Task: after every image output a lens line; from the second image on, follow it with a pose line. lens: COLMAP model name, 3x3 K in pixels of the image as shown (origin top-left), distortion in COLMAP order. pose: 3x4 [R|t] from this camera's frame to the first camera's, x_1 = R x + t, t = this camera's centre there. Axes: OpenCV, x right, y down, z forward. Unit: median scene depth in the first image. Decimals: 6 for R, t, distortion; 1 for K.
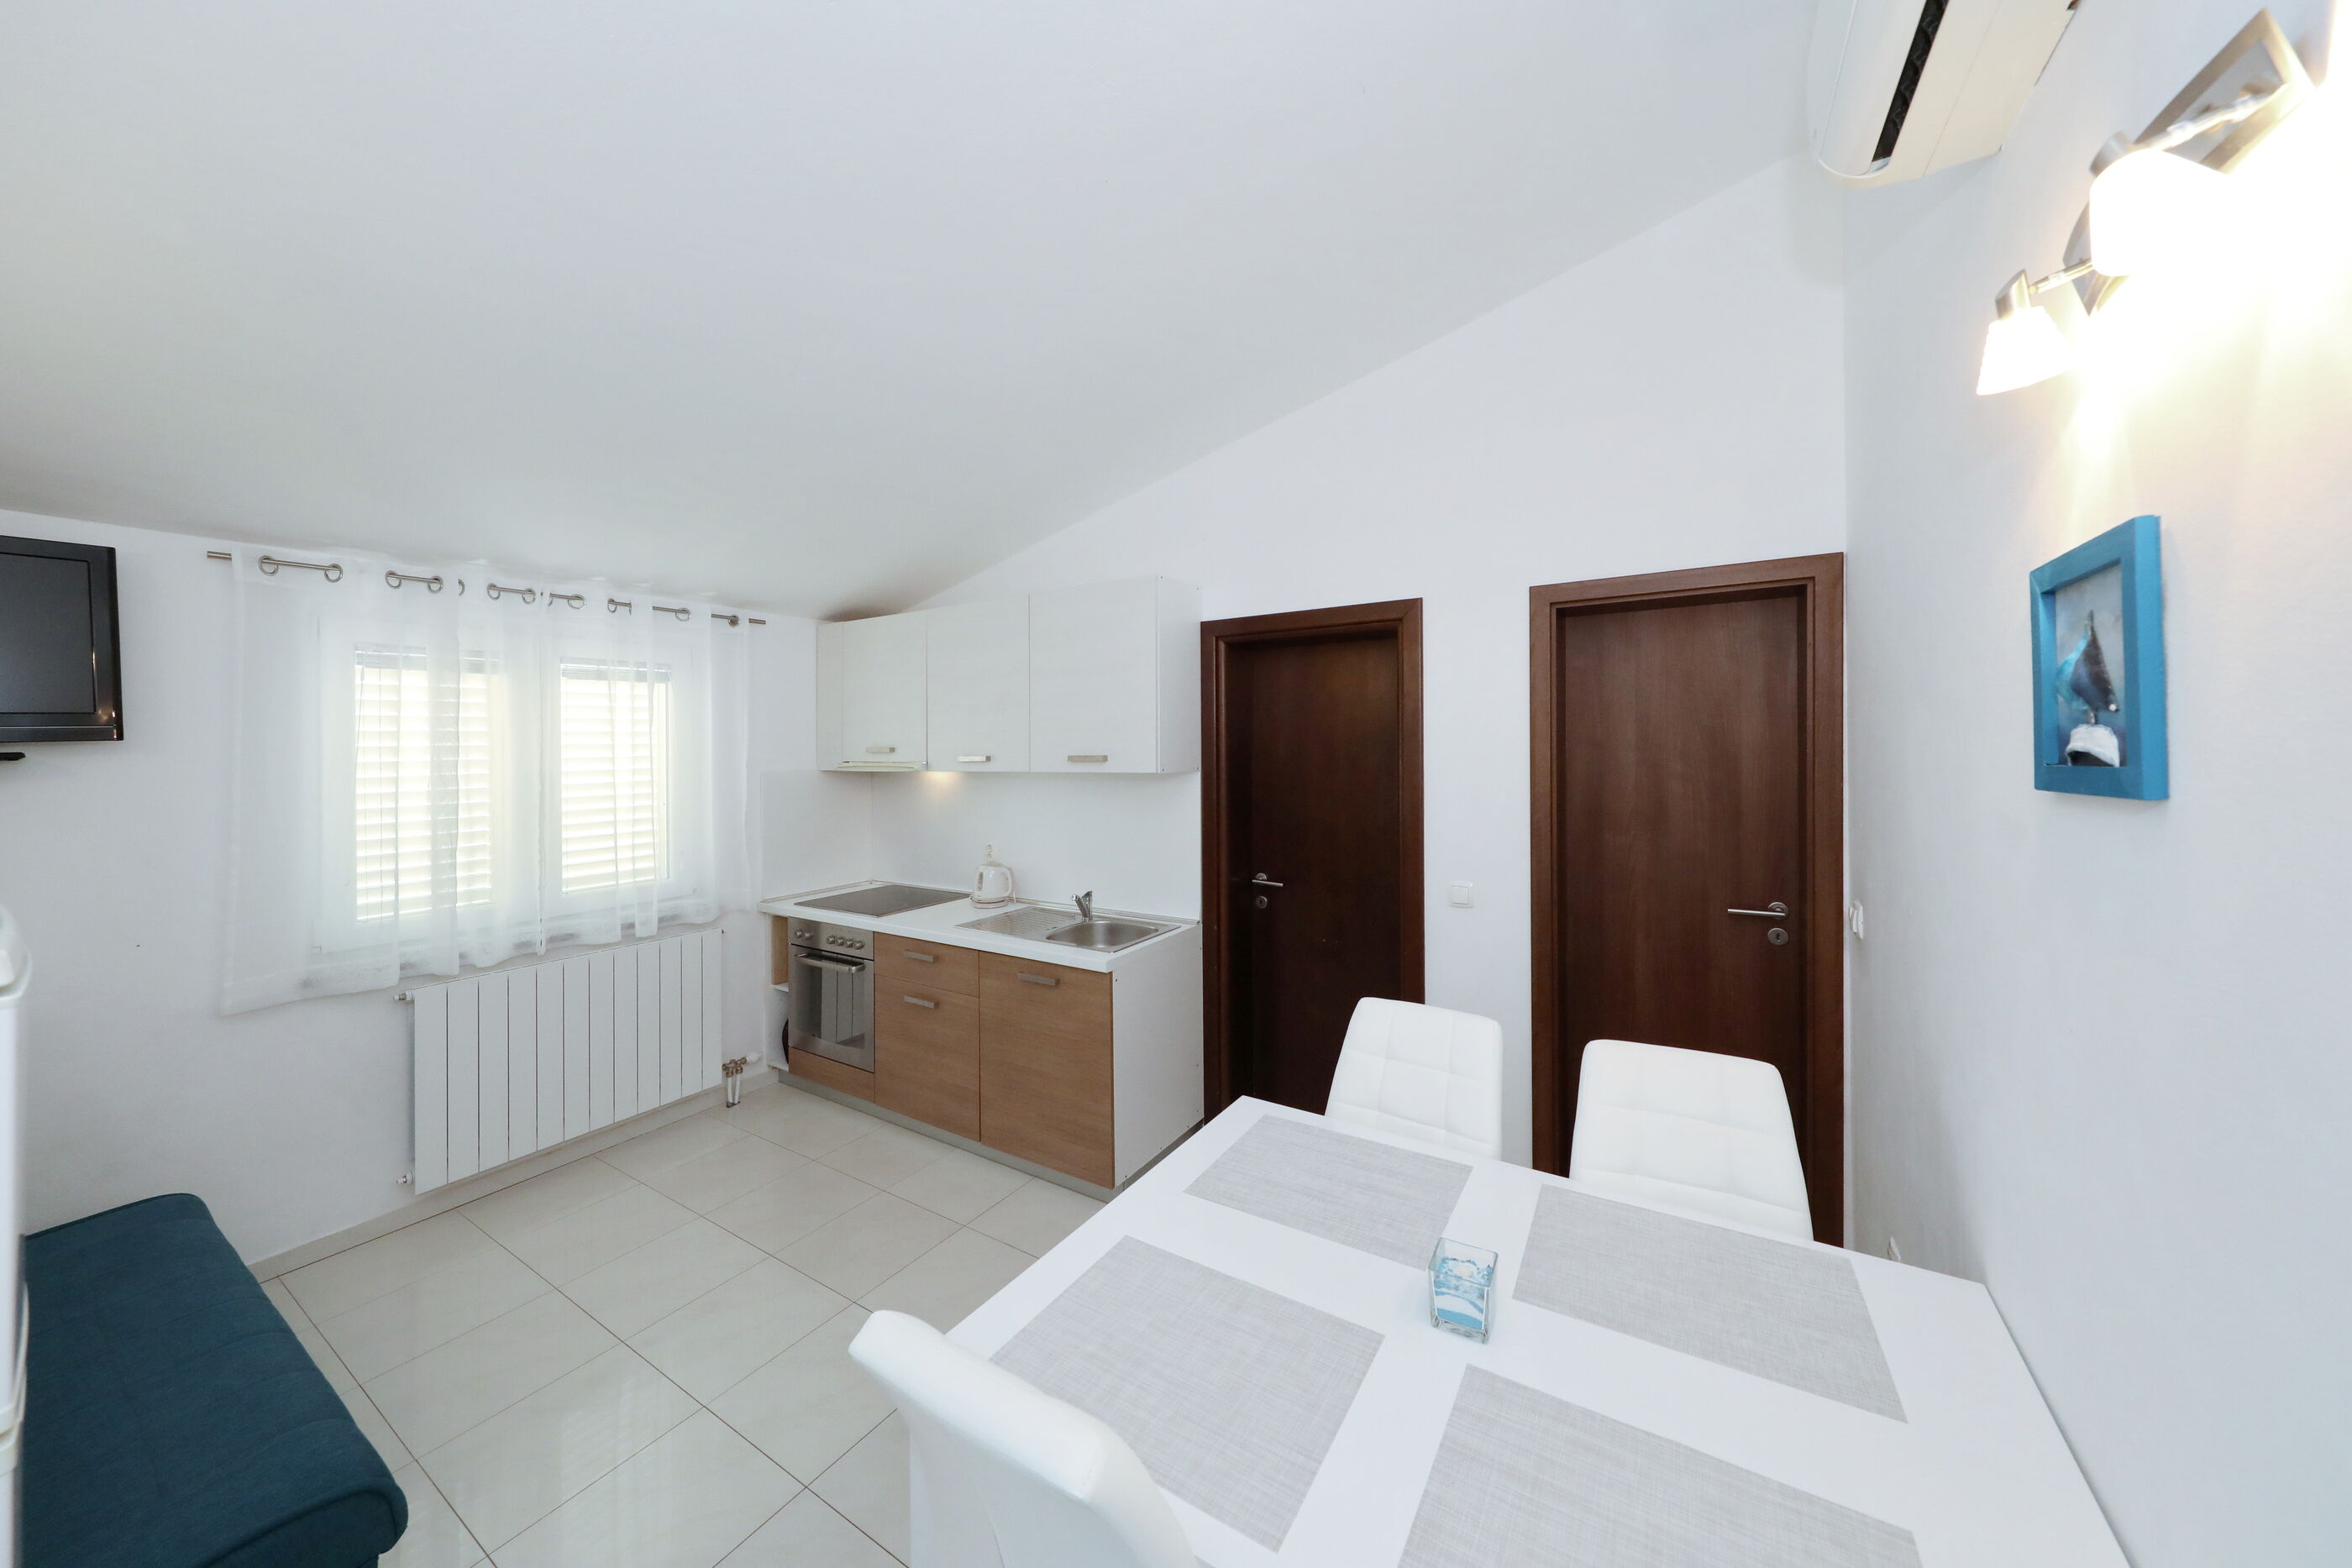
lens RADIAL K [[741.9, 0, 1190.4], [0, 741.9, 750.1], [0, 0, 1]] dist [-0.011507, 0.000099]
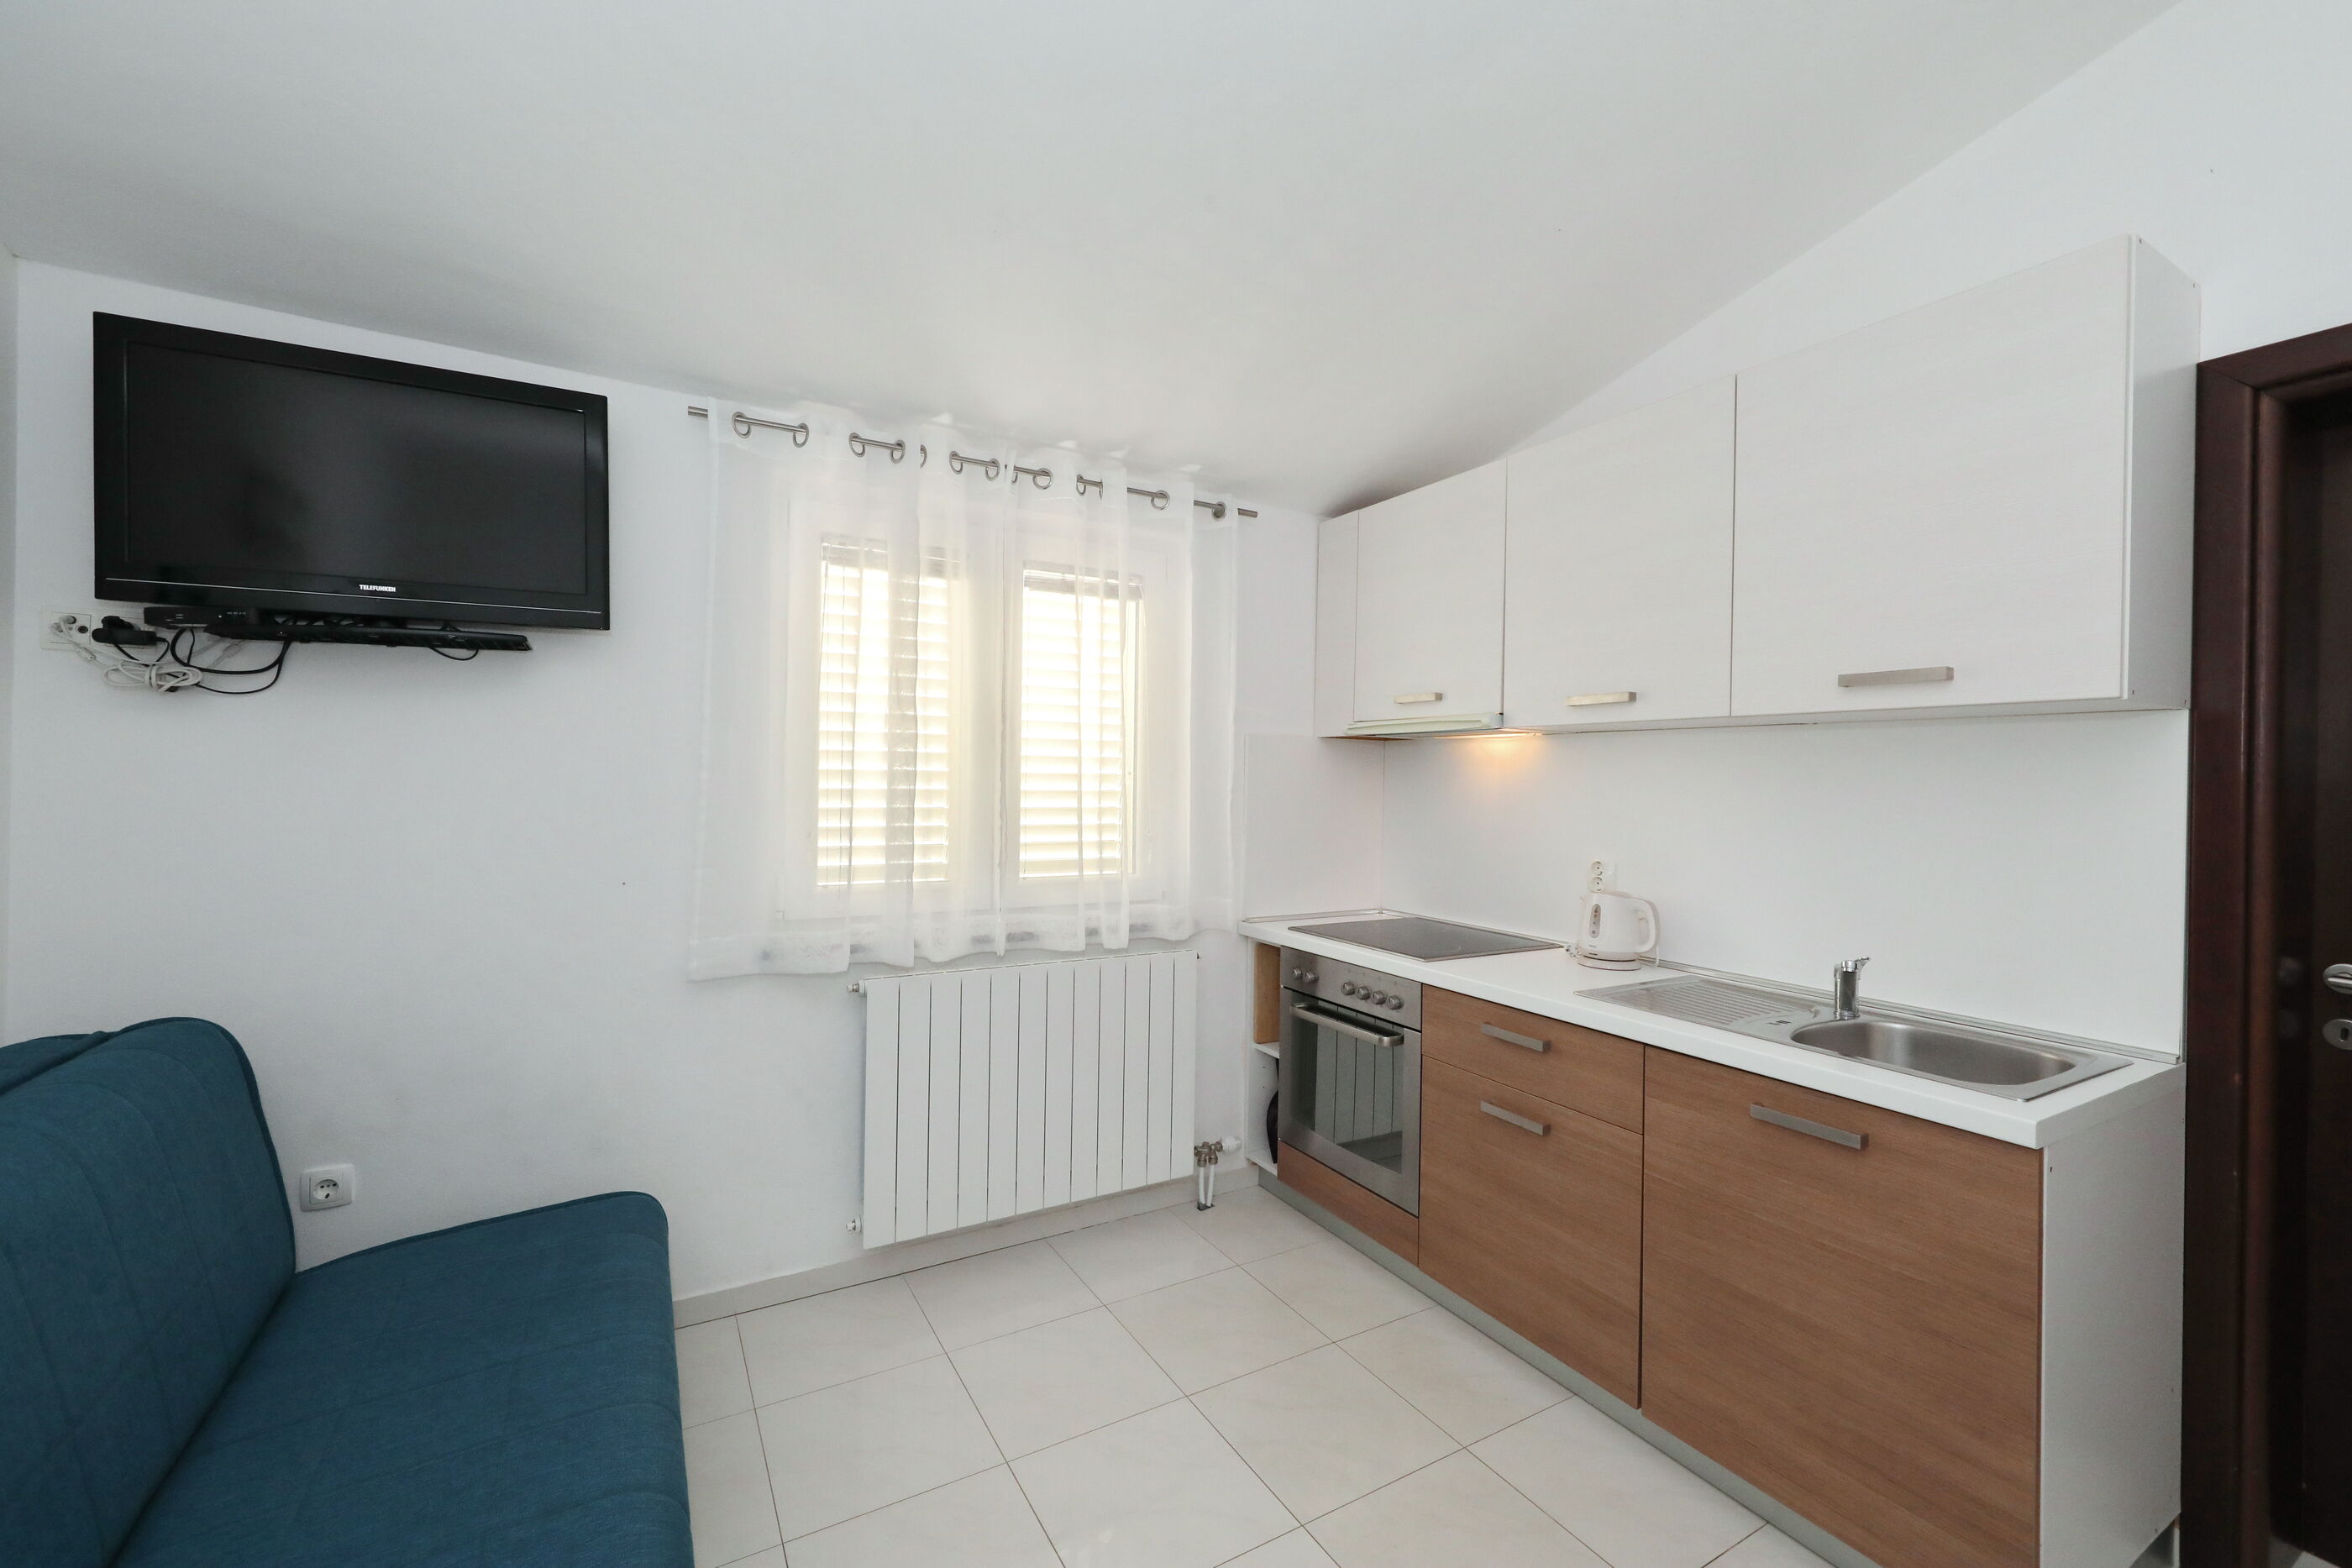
lens RADIAL K [[972.0, 0, 1176.0], [0, 972.0, 784.0], [0, 0, 1]] dist [-0.003298, -0.000443]
pose [[0.859332, 0.026140, -0.510749, -0.209956], [-0.019950, 0.999646, 0.017595, 0.075753], [0.511029, -0.004931, 0.859550, 0.225883]]
